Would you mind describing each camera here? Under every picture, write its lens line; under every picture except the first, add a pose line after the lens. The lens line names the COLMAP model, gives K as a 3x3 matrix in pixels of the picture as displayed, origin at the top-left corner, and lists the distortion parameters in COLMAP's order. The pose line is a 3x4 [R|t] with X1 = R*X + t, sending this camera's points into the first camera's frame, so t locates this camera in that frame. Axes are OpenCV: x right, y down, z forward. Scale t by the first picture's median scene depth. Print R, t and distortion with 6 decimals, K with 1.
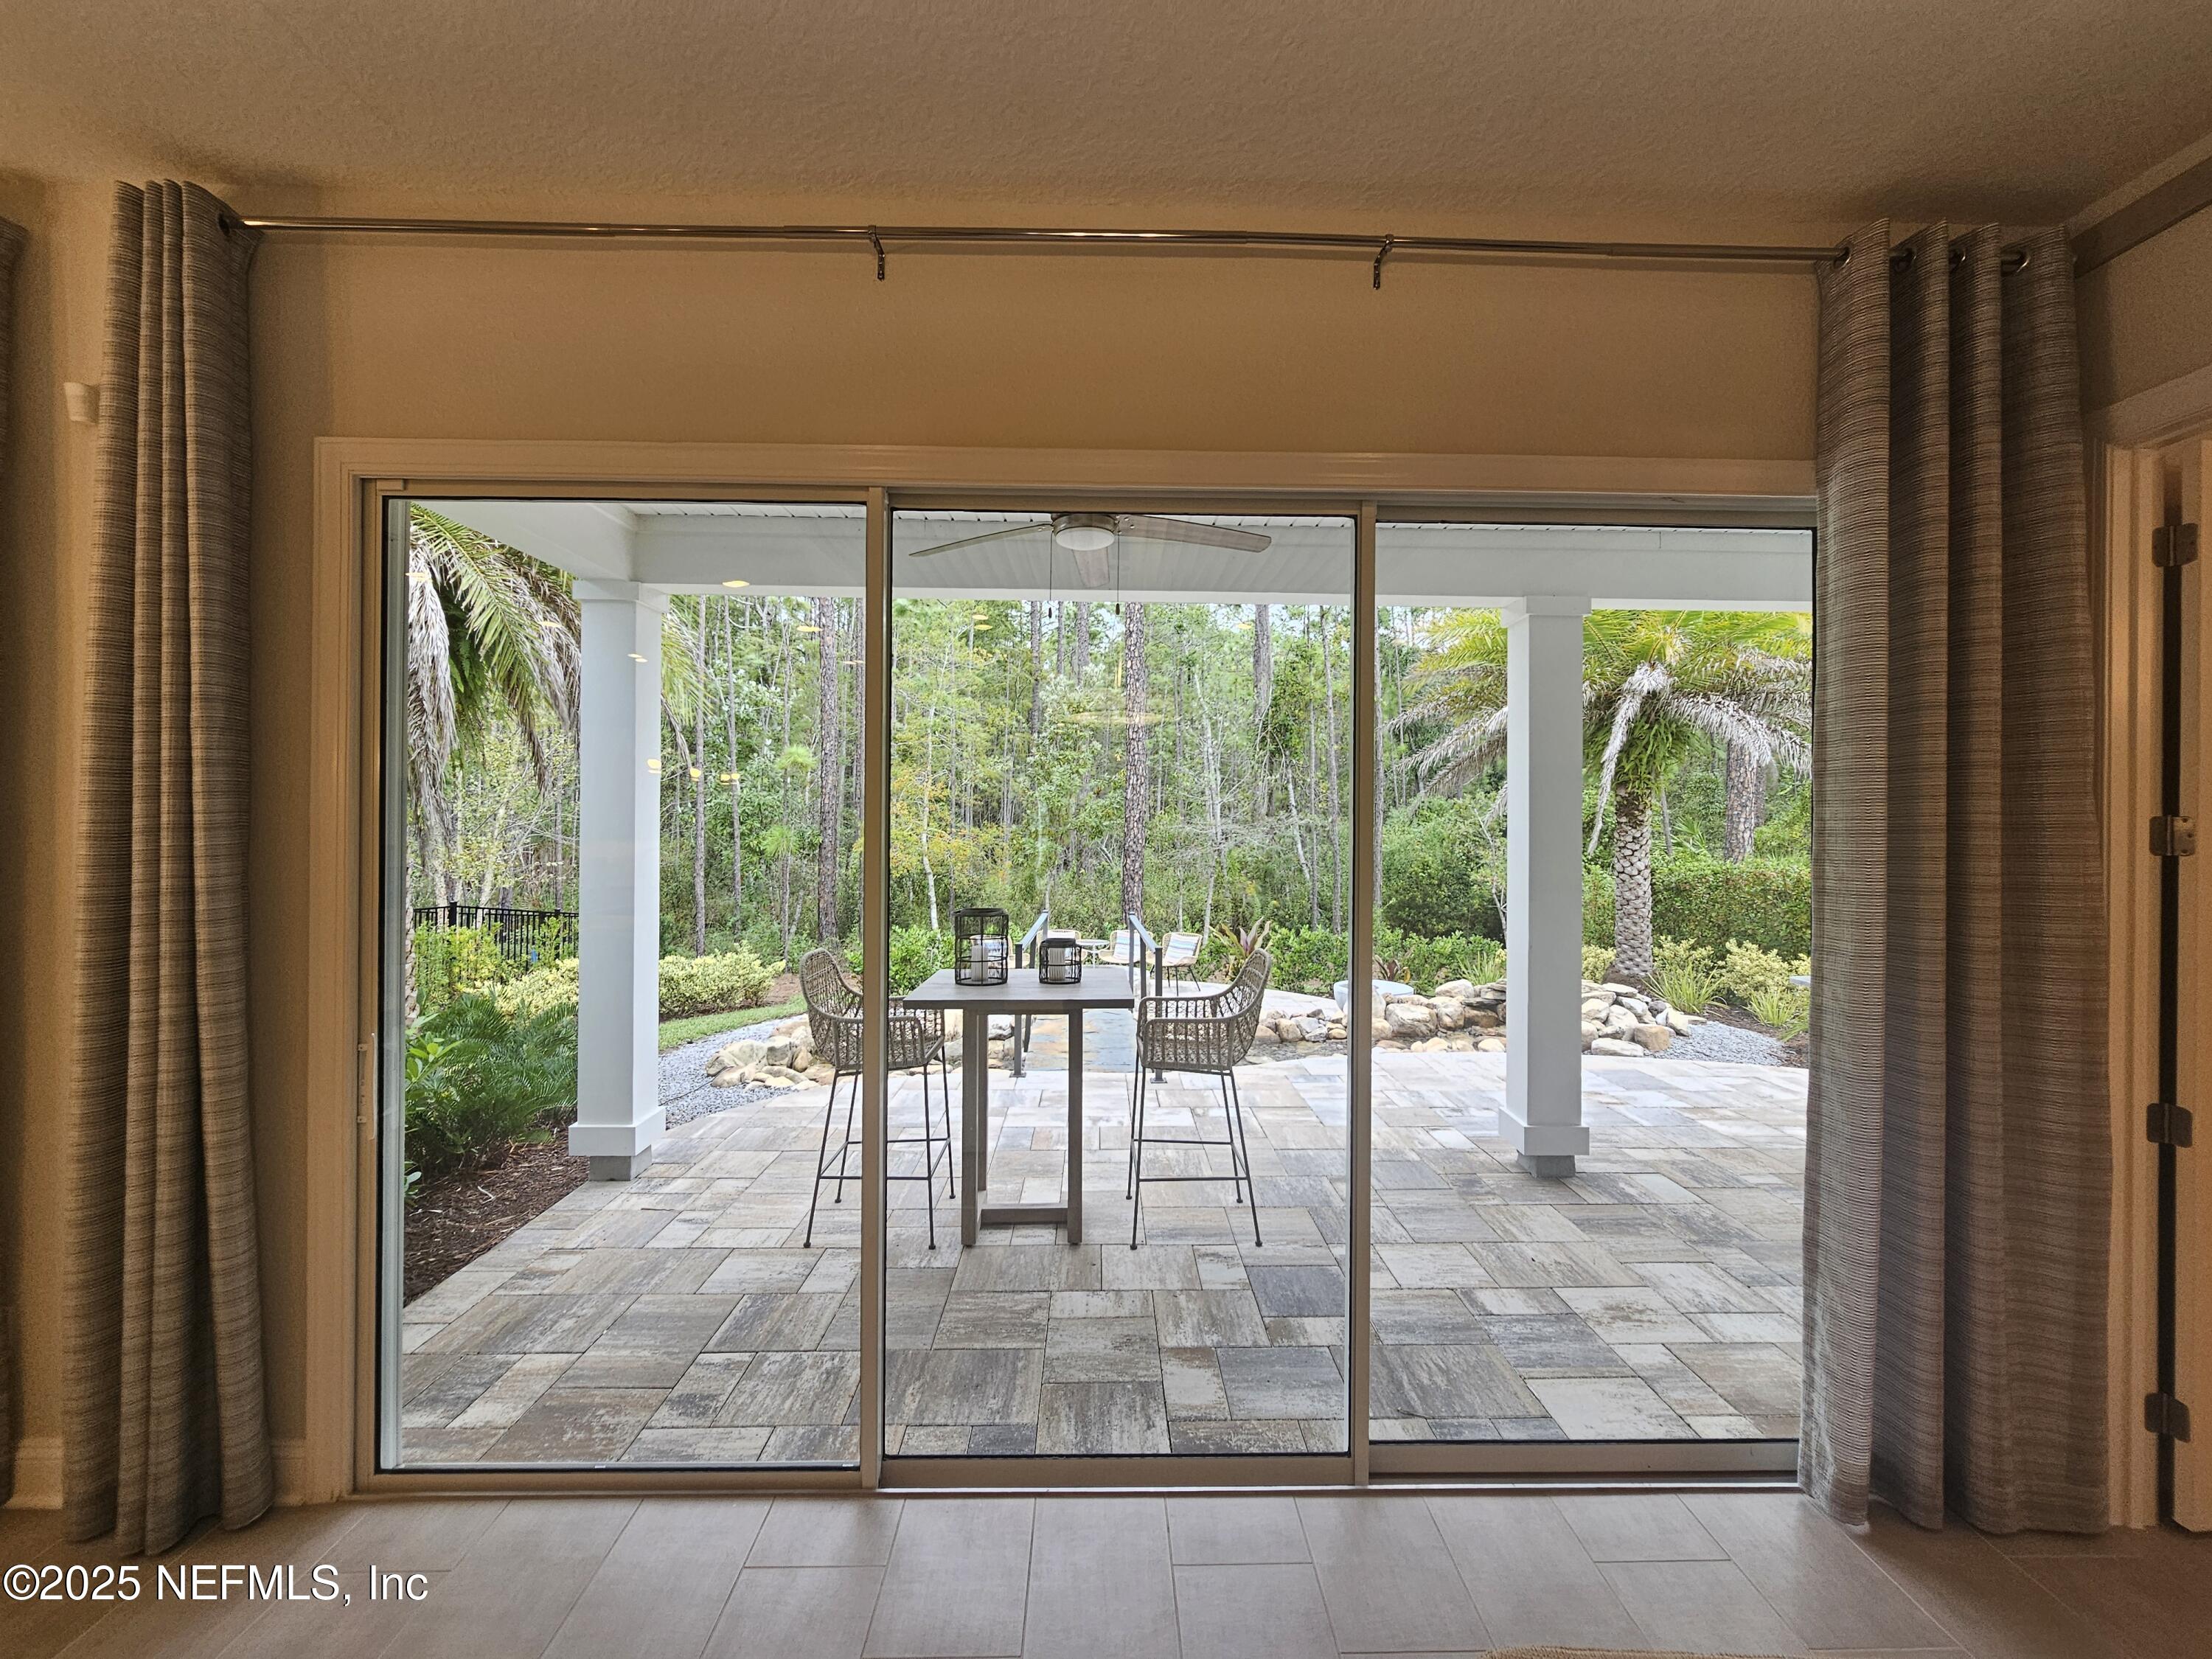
lens RADIAL K [[909.0, 0, 1109.3], [0, 909.0, 817.8], [0, 0, 1]] dist [-0.002152, -0.000578]
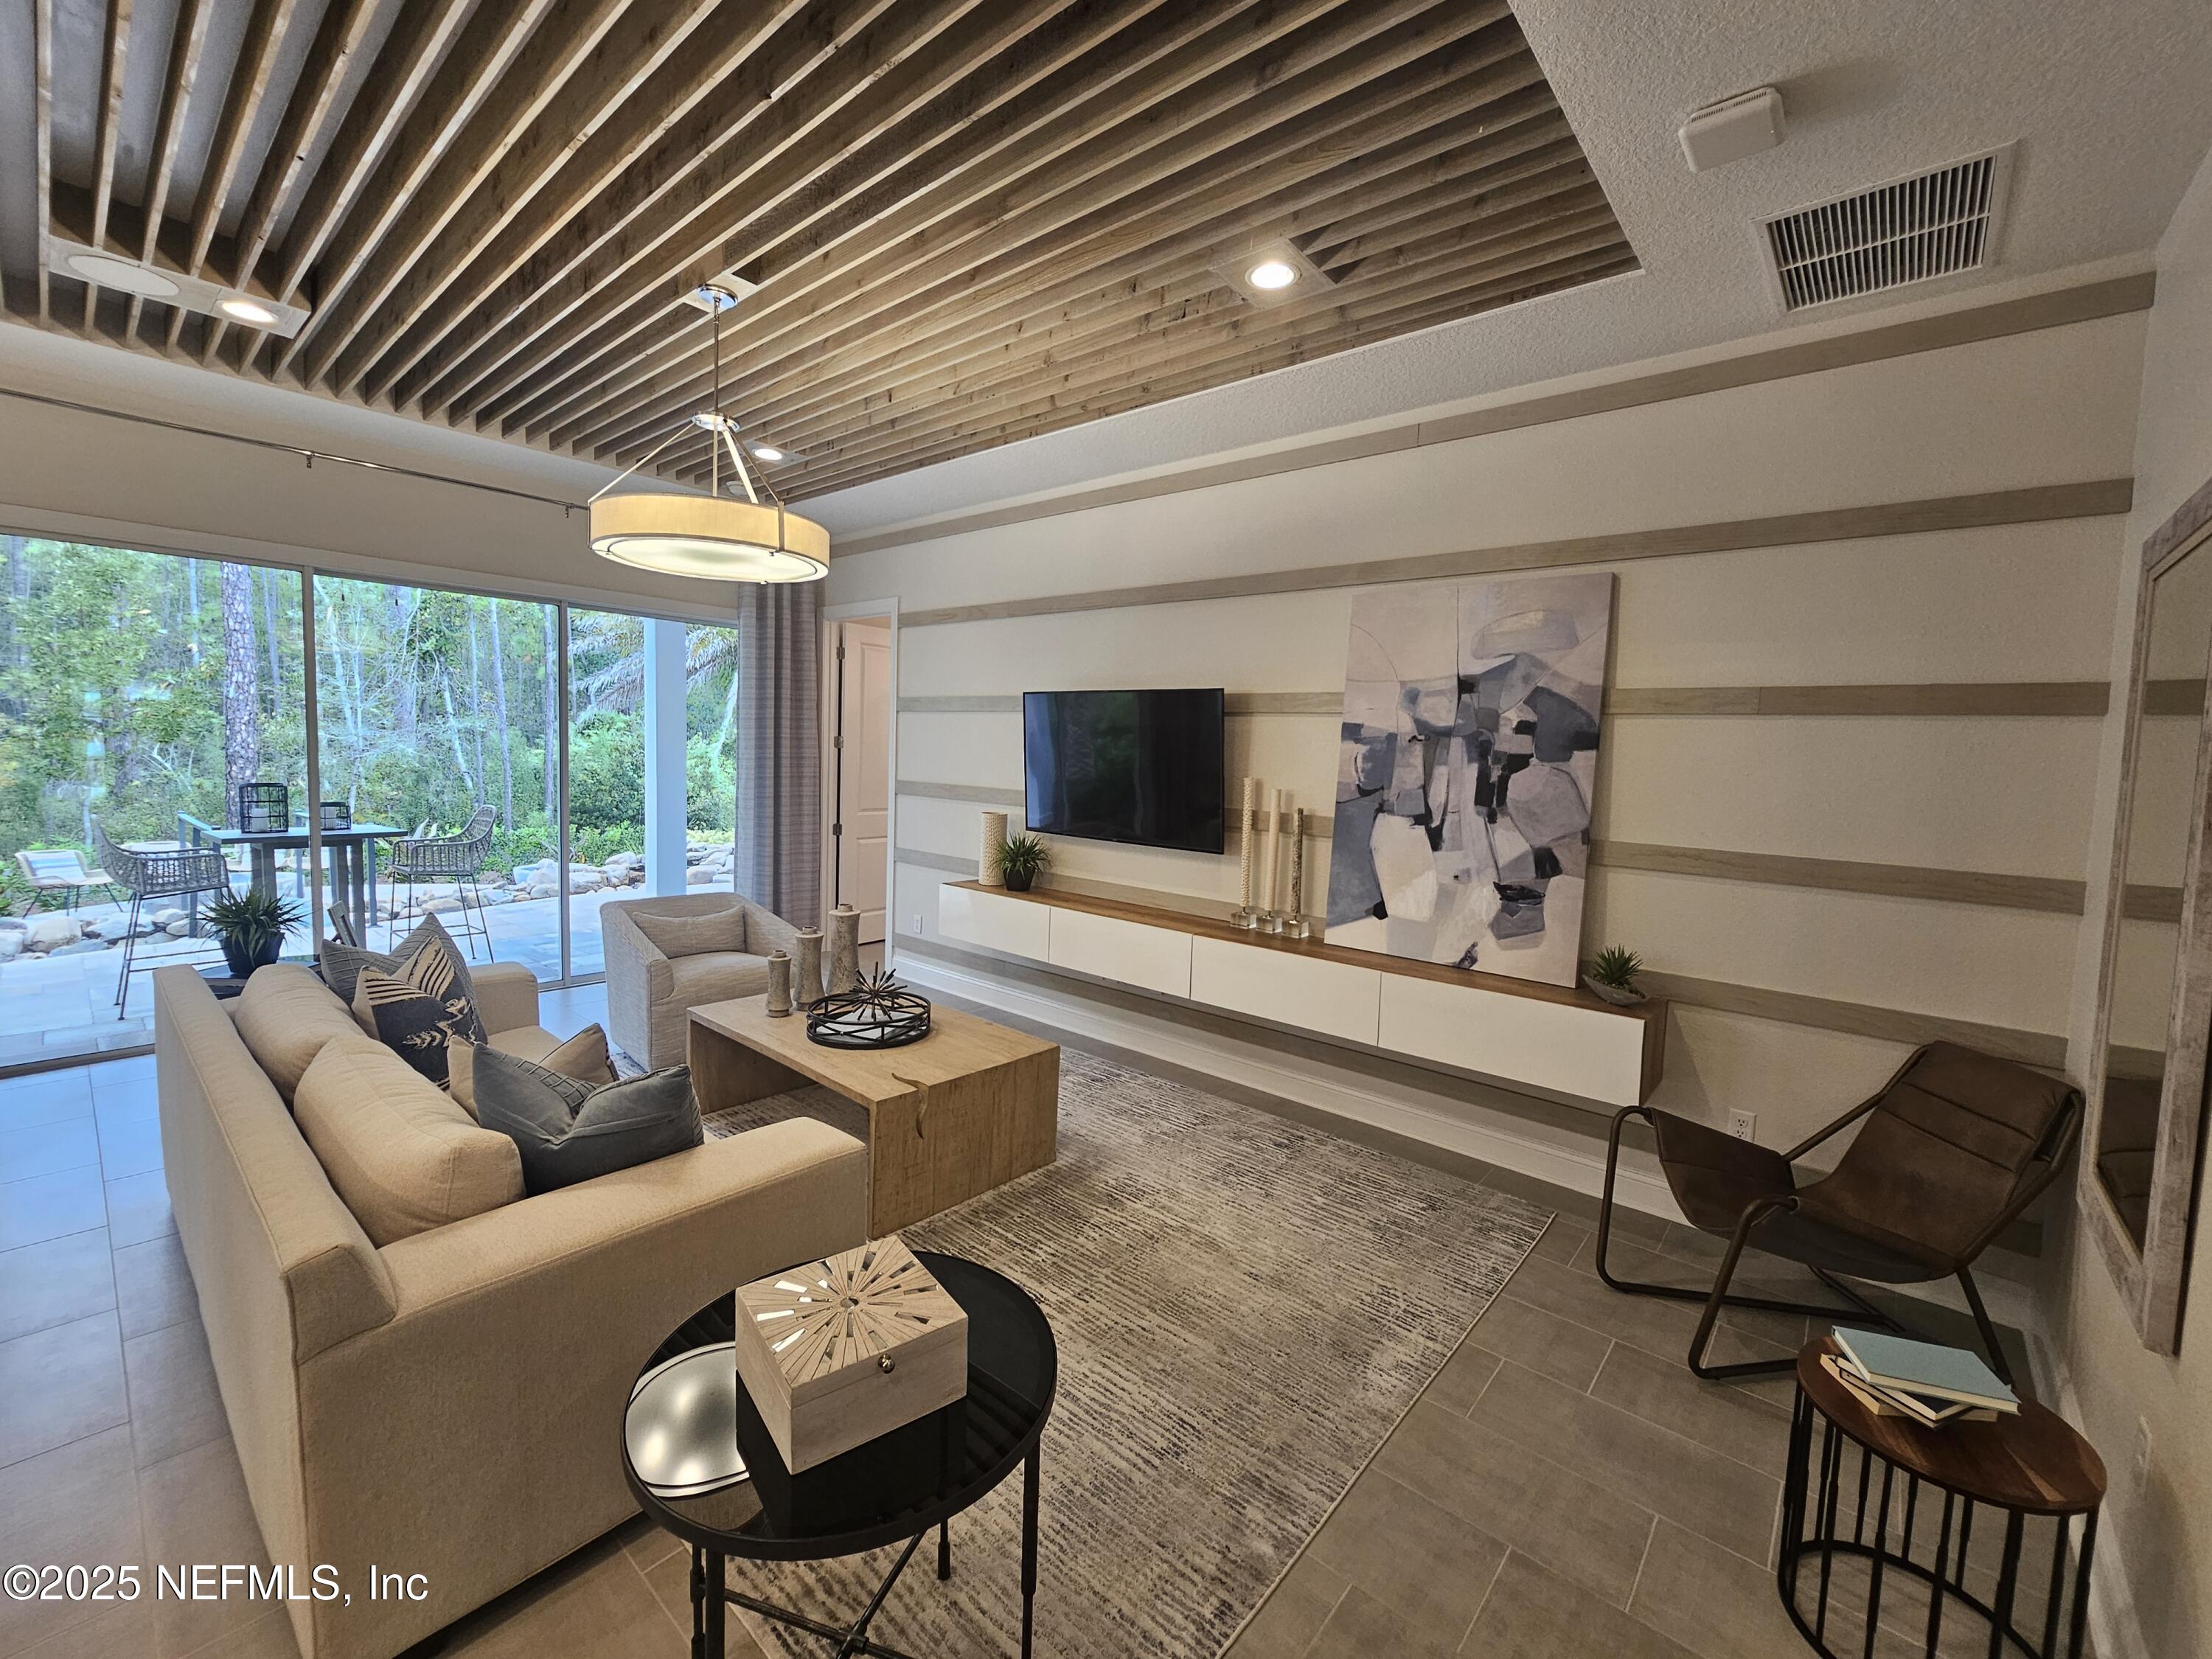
lens RADIAL K [[909.0, 0, 1108.1], [0, 909.0, 809.5], [0, 0, 1]] dist [-0.002152, -0.000578]
pose [[0.662530, -0.033539, 0.748284, -0.359933], [-0.029014, 0.997098, 0.070381, 0.002341], [-0.748473, -0.068340, 0.659635, -1.049134]]
